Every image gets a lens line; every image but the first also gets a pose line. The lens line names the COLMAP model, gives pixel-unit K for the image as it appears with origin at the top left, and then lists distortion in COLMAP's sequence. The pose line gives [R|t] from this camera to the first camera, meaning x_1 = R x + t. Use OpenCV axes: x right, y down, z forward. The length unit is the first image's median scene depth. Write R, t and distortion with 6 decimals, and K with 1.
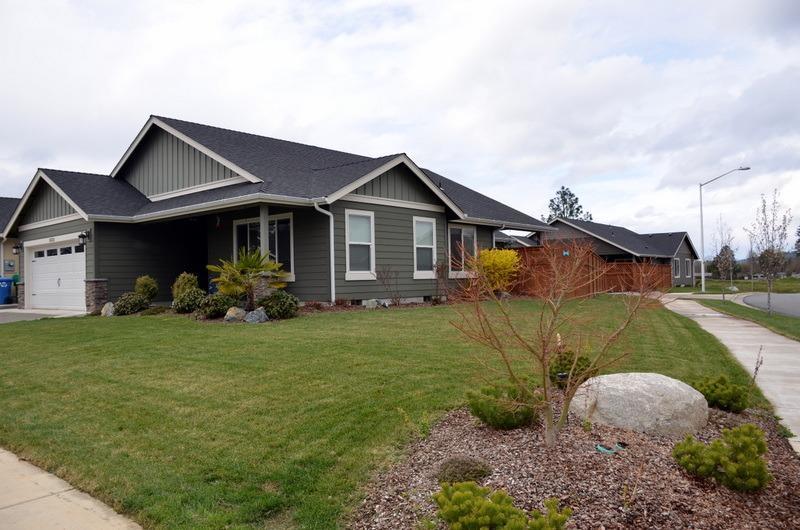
lens RADIAL K [[624.4, 0, 401.9], [0, 624.4, 264.9], [0, 0, 1]] dist [-0.146861, 0.090811]
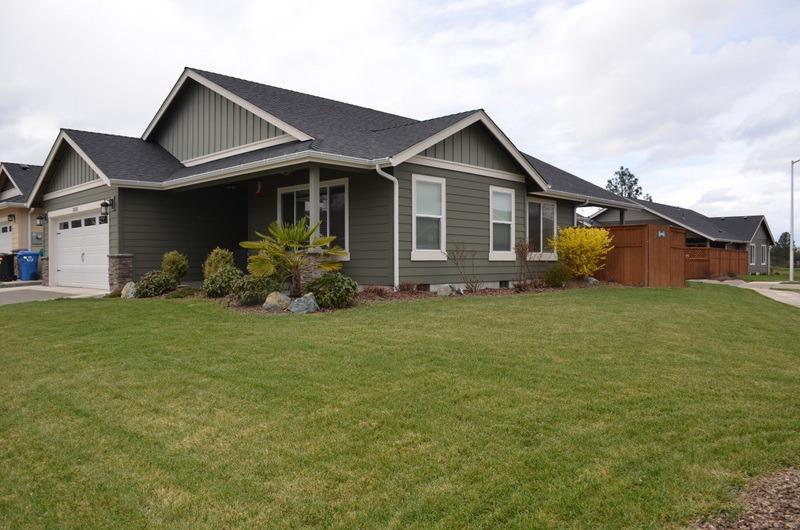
lens RADIAL K [[624.4, 0, 399.6], [0, 624.4, 265.3], [0, 0, 1]] dist [-0.146861, 0.090811]
pose [[0.996982, 0.019734, -0.075080, -0.039307], [-0.017340, 0.999324, 0.032406, 0.004171], [0.075669, -0.031007, 0.996651, 0.158885]]
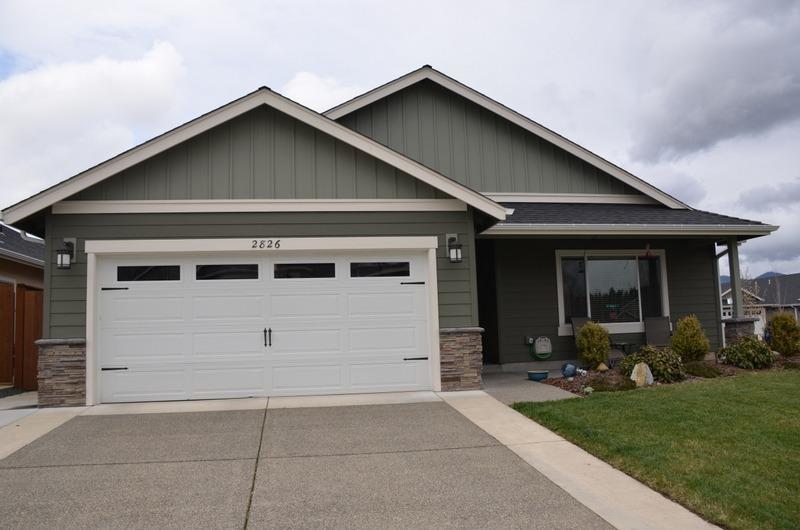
lens RADIAL K [[624.4, 0, 405.3], [0, 624.4, 280.7], [0, 0, 1]] dist [-0.146861, 0.090811]
pose [[0.645443, 0.065916, 0.760958, -0.963214], [-0.003499, 0.996514, -0.083353, 0.027220], [-0.763800, 0.051137, 0.643424, 0.678918]]
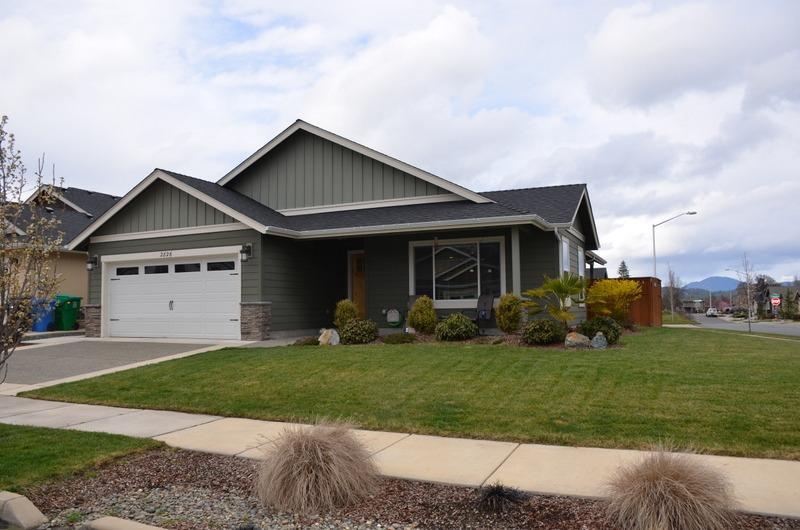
lens RADIAL K [[624.4, 0, 399.3], [0, 624.4, 268.1], [0, 0, 1]] dist [-0.146861, 0.090811]
pose [[0.966207, 0.028902, 0.256141, -0.537002], [-0.017304, 0.998725, -0.047421, 0.013372], [-0.257185, 0.041386, 0.965476, 0.099908]]
